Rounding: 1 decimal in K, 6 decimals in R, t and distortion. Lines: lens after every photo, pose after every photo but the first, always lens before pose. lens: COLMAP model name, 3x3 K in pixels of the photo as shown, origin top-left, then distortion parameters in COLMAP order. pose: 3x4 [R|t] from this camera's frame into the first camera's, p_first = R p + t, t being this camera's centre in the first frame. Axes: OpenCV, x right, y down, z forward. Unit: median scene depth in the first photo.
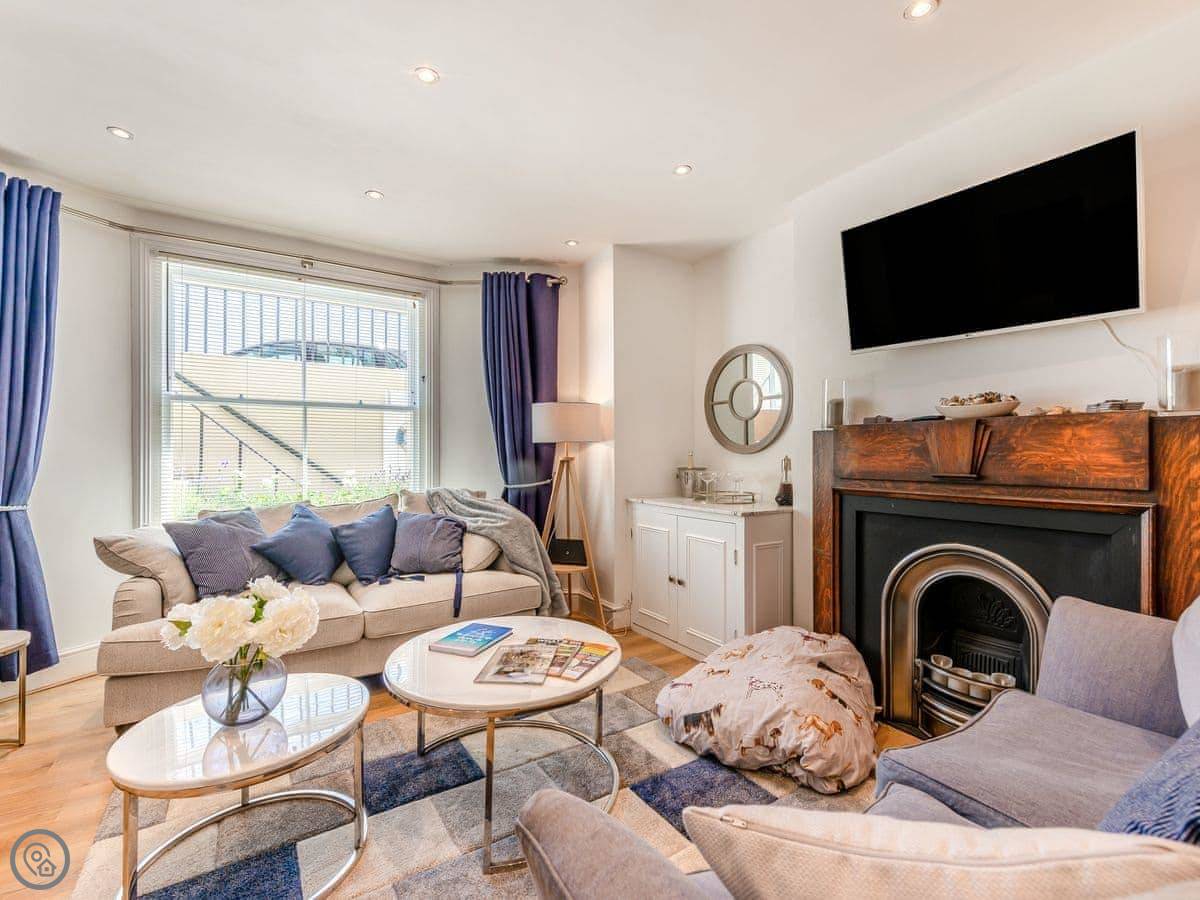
lens RADIAL K [[538.9, 0, 602.0], [0, 538.9, 447.2], [0, 0, 1]] dist [0.004019, -0.000417]
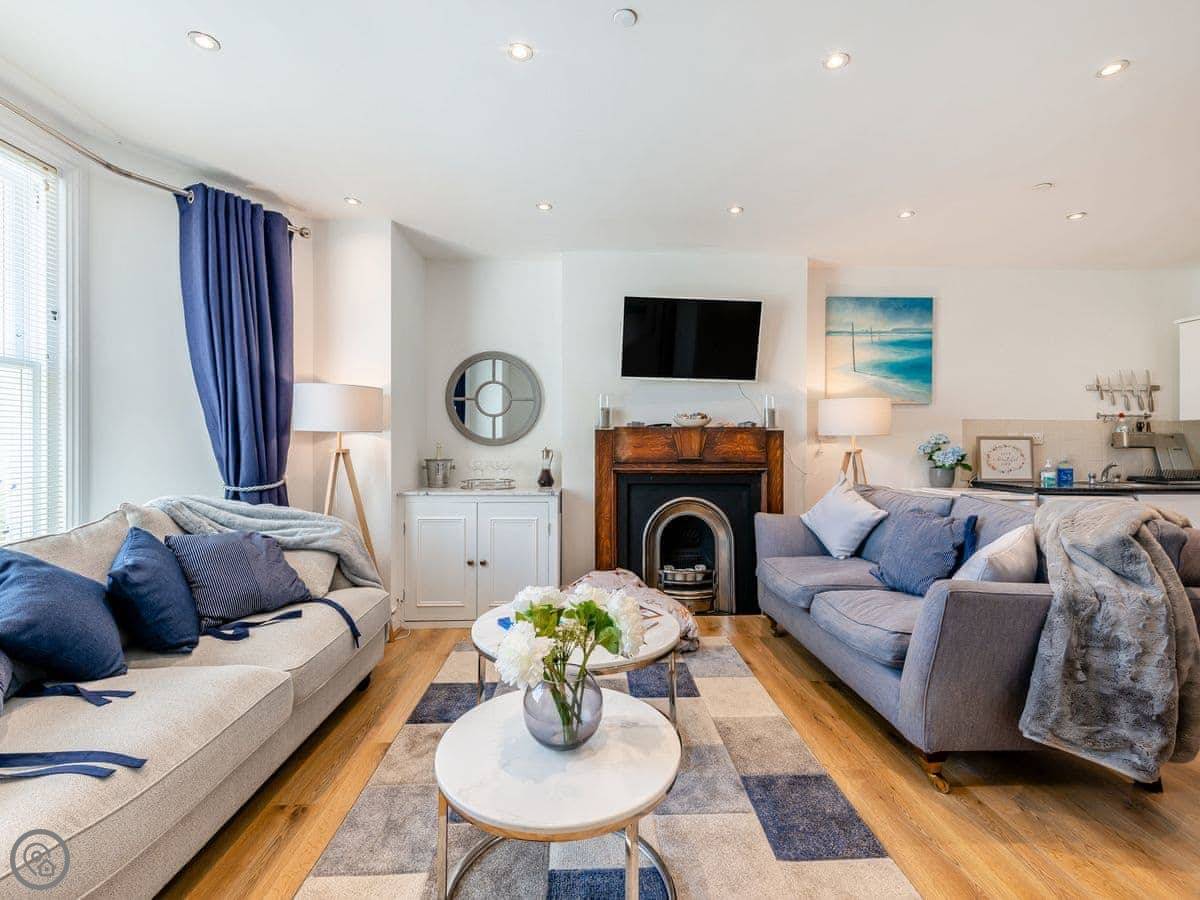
lens RADIAL K [[530.8, 0, 606.4], [0, 530.8, 446.5], [0, 0, 1]] dist [0.001828, -0.000497]
pose [[0.501265, -0.000621, 0.865294, -0.849477], [-0.014127, 0.999861, 0.008902, 0.001374], [-0.865179, -0.016686, 0.501186, 0.309222]]
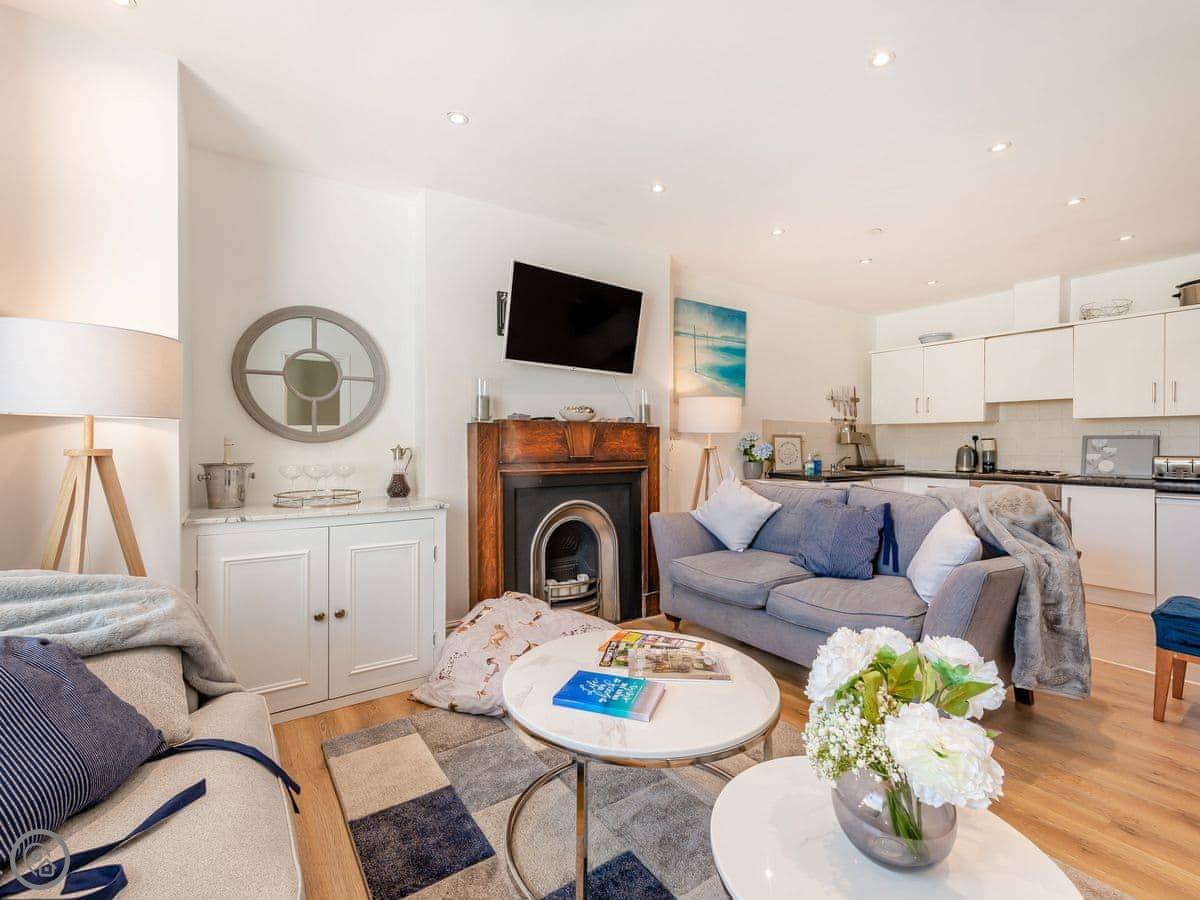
lens RADIAL K [[538.9, 0, 602.0], [0, 538.9, 447.2], [0, 0, 1]] dist [0.004019, -0.000417]
pose [[-0.034833, -0.008099, 0.999360, -0.791066], [-0.015897, 0.999845, 0.007549, 0.009348], [-0.999267, -0.015624, -0.034956, 0.846214]]
